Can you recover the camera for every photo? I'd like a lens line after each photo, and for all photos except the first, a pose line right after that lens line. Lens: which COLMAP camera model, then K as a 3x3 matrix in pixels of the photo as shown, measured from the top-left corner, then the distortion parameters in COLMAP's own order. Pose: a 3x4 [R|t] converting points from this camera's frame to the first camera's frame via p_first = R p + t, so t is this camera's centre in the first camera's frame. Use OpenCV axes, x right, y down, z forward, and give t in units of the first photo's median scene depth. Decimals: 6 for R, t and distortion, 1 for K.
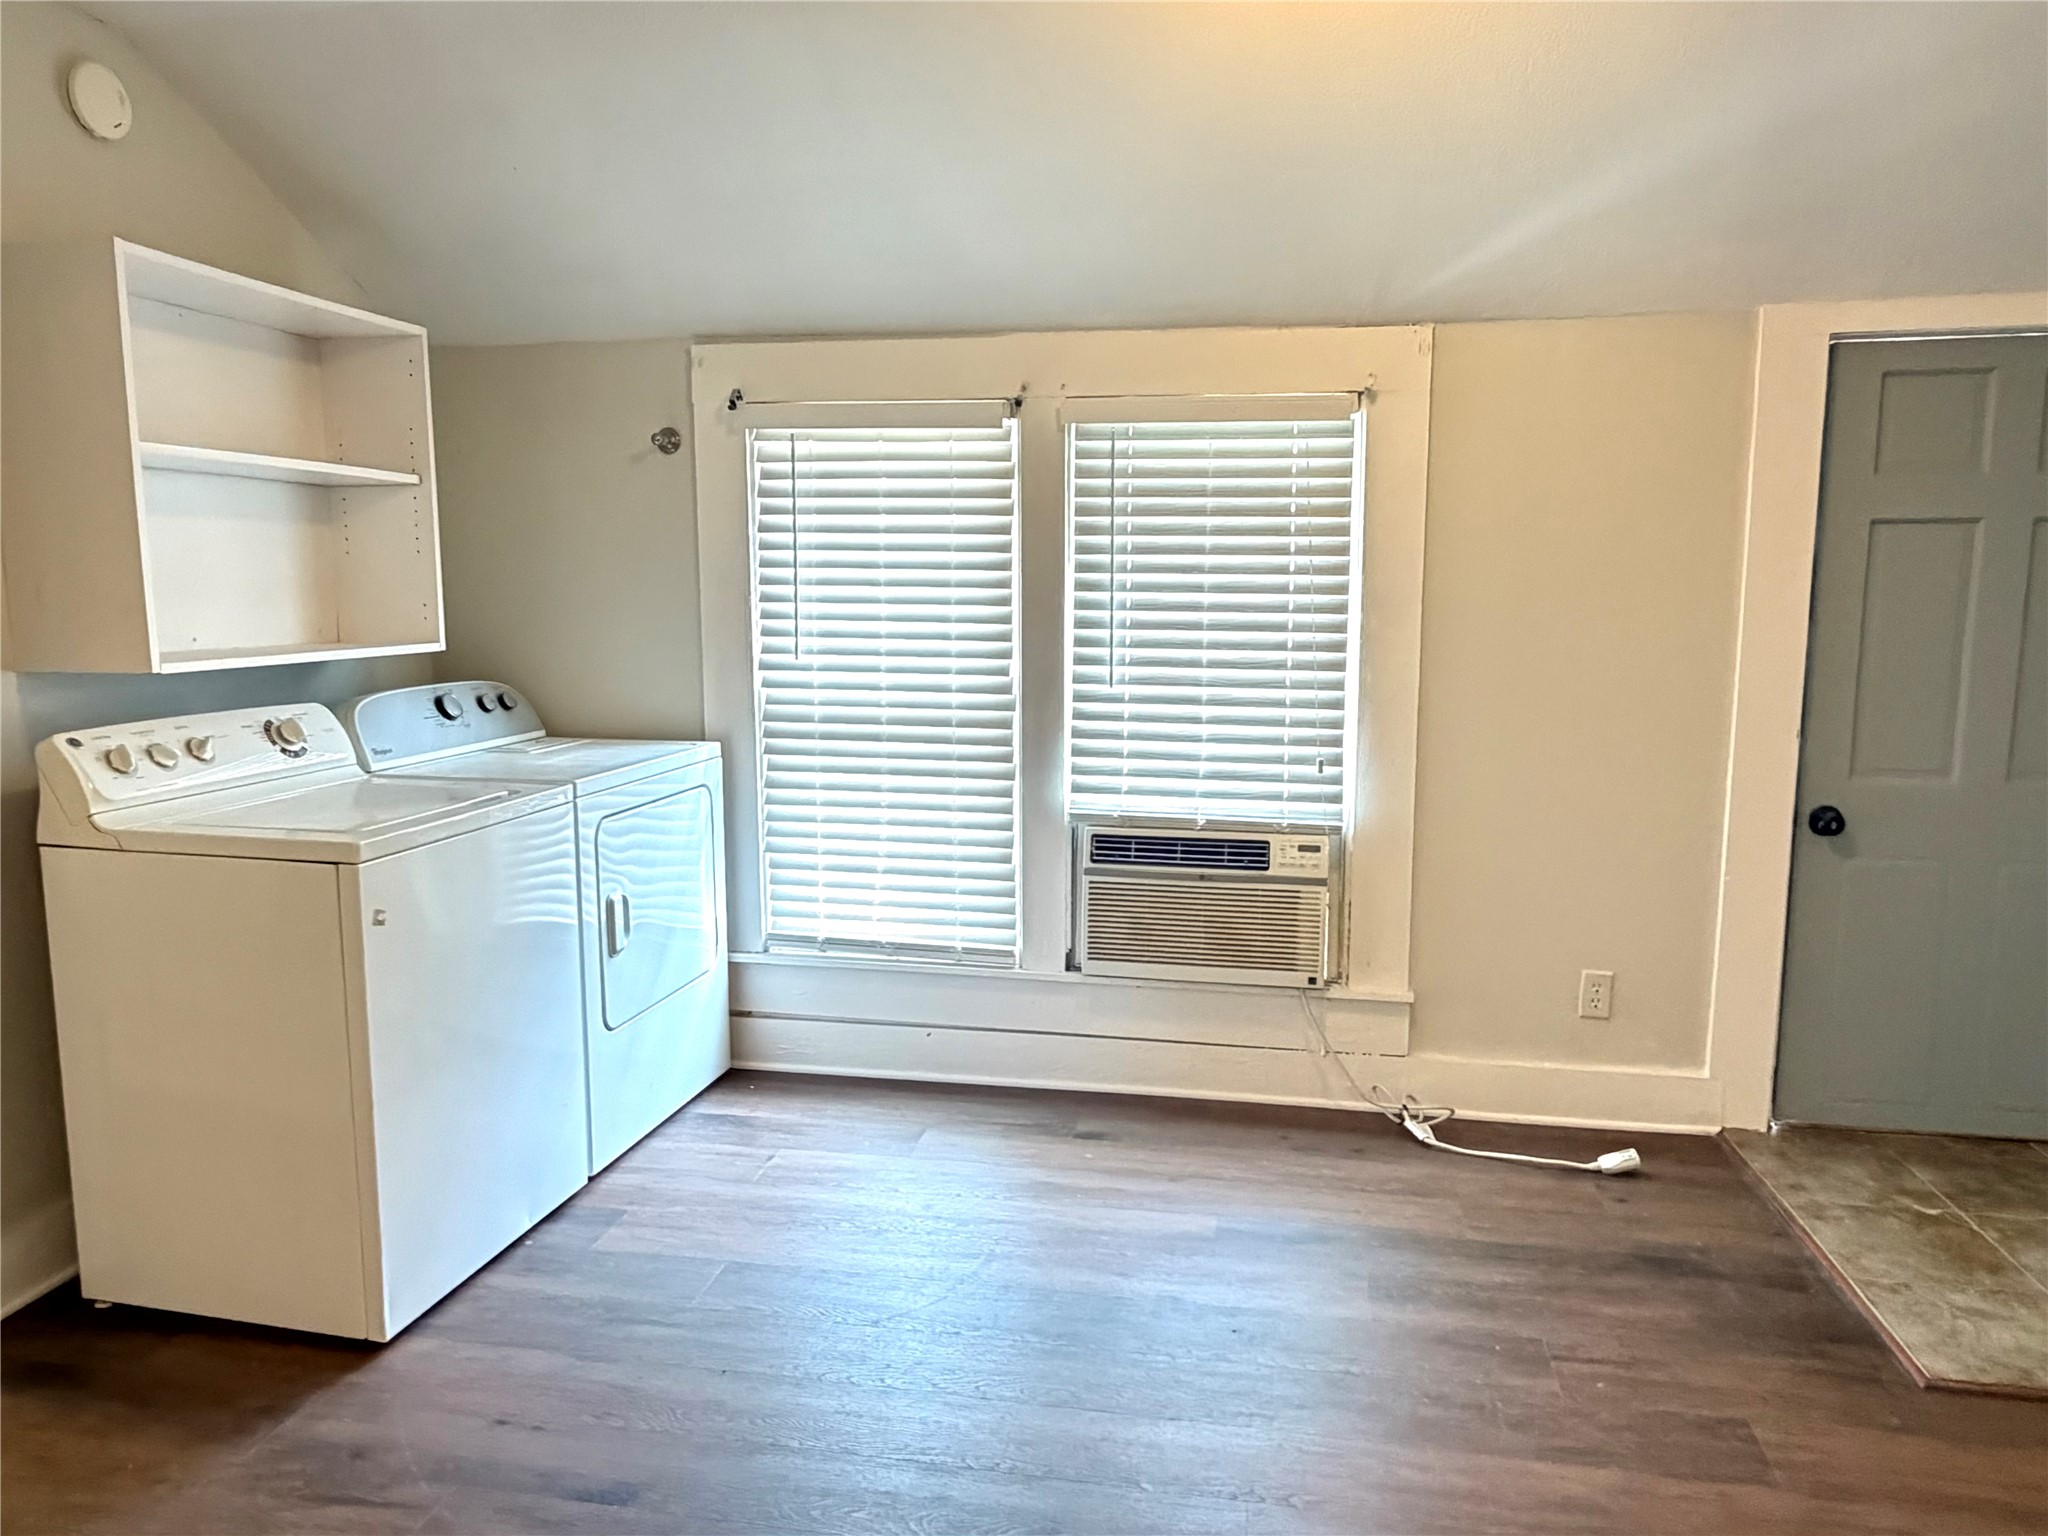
lens RADIAL K [[1429.2, 0, 1019.0], [0, 1429.2, 777.4], [0, 0, 1]] dist [0.004786, 0.002571]
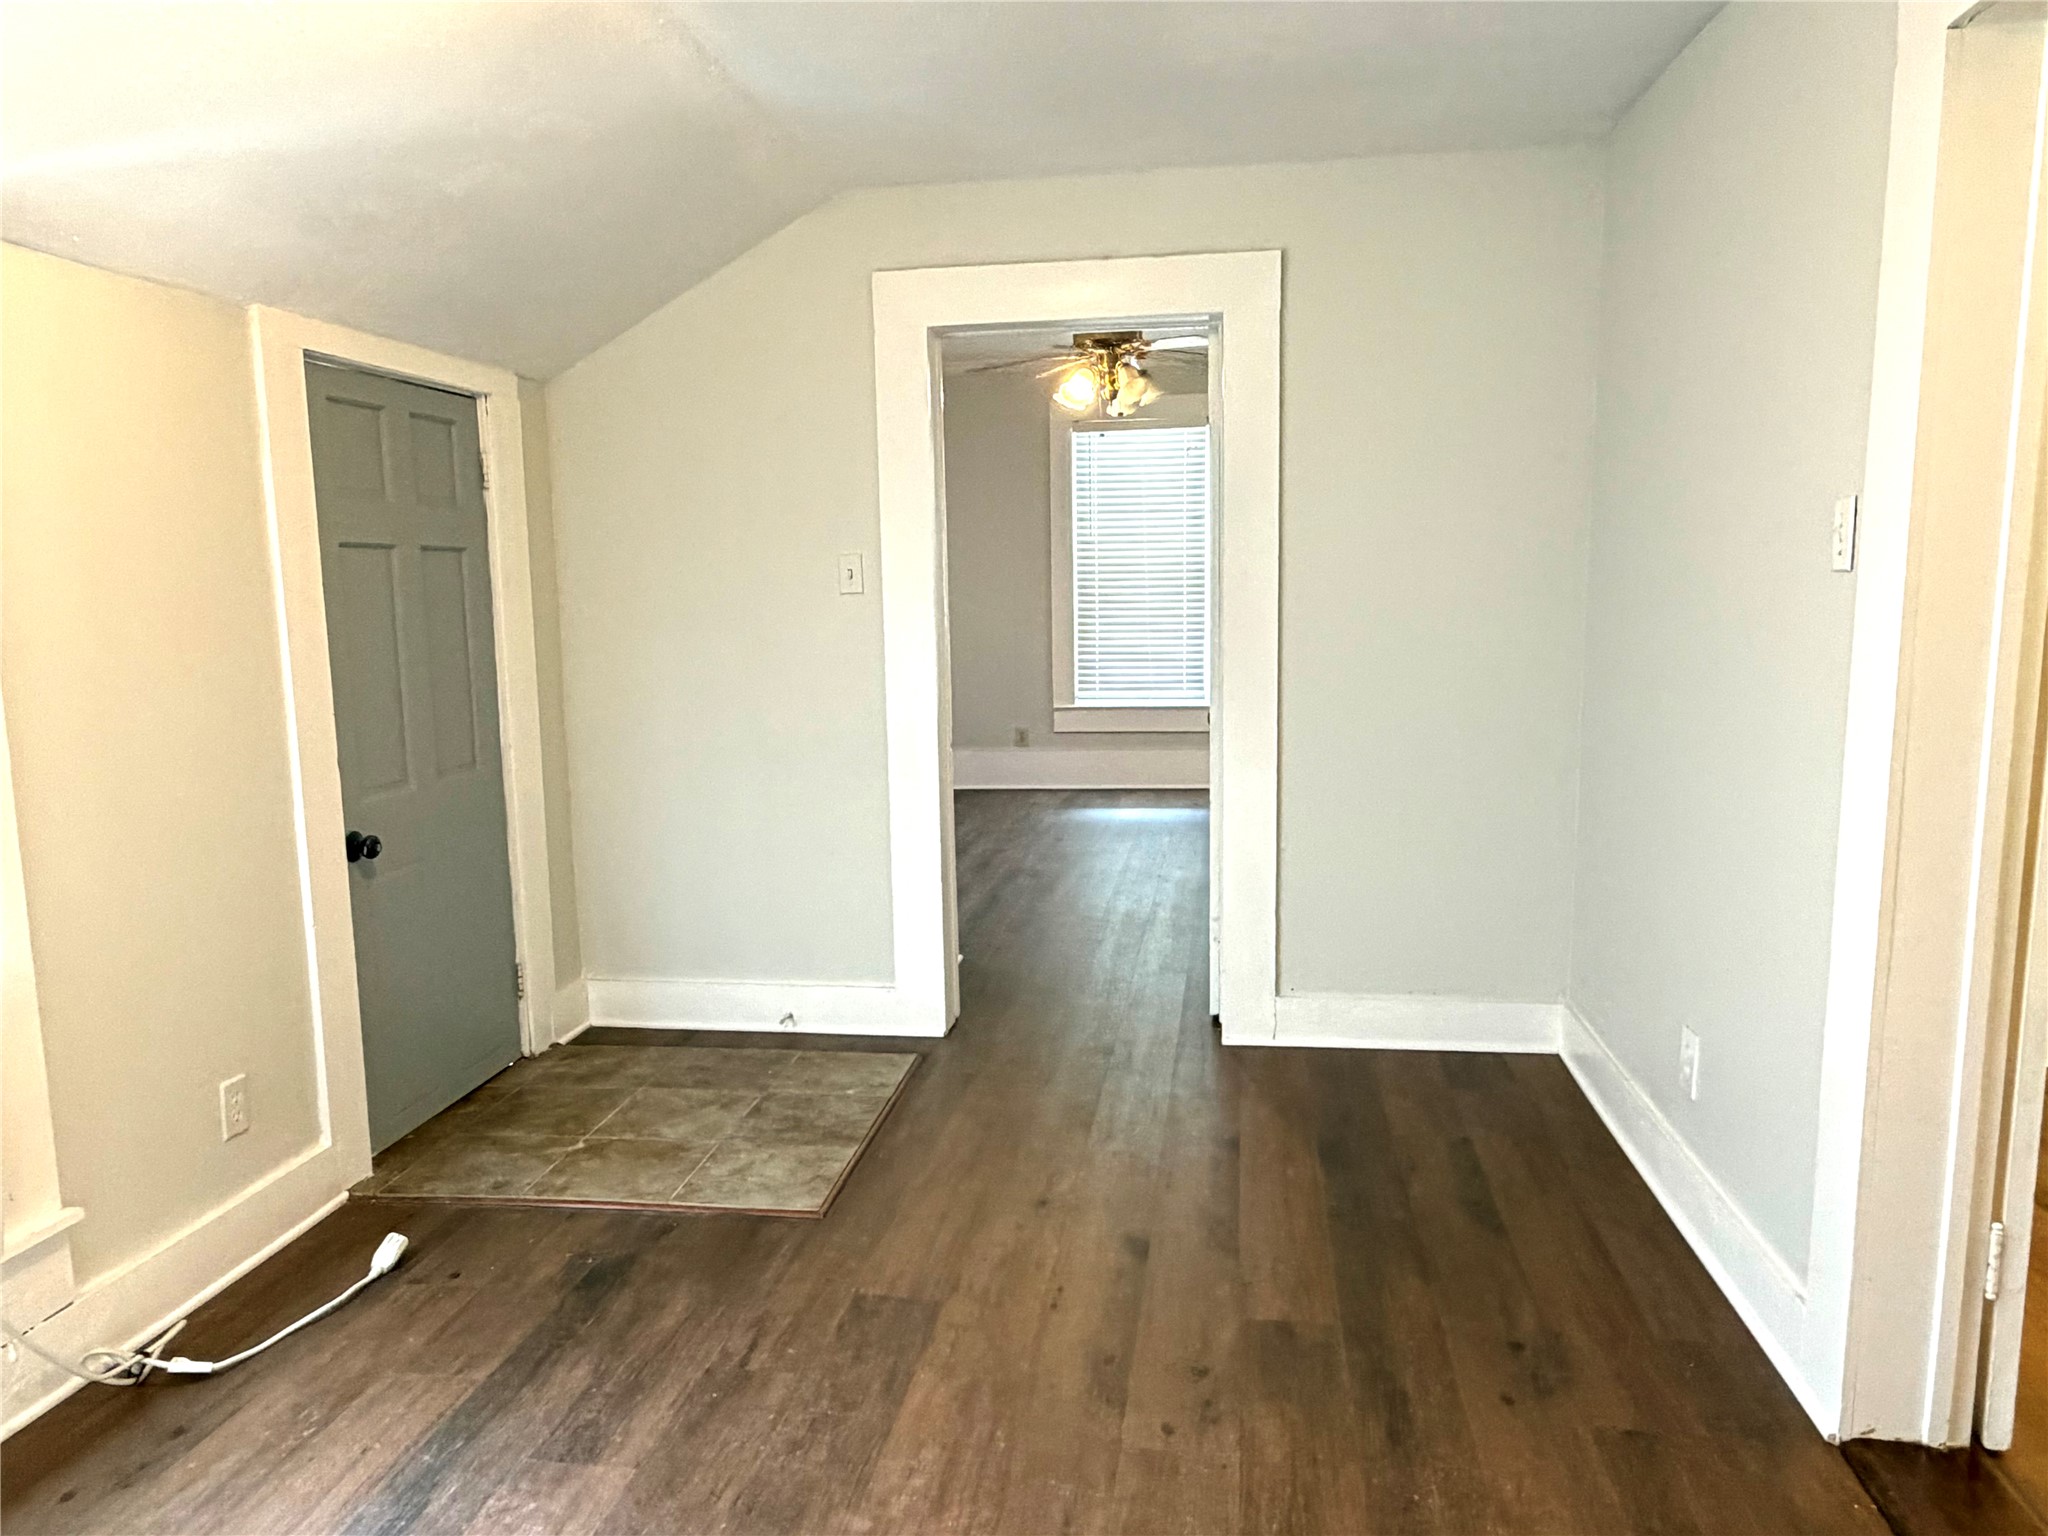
lens RADIAL K [[1429.2, 0, 1015.2], [0, 1429.2, 770.2], [0, 0, 1]] dist [0.004786, 0.002571]
pose [[-0.039793, -0.128813, 0.990870, -0.452991], [0.159548, 0.978113, 0.133562, -0.085683], [-0.986388, 0.163407, -0.018370, 0.594570]]
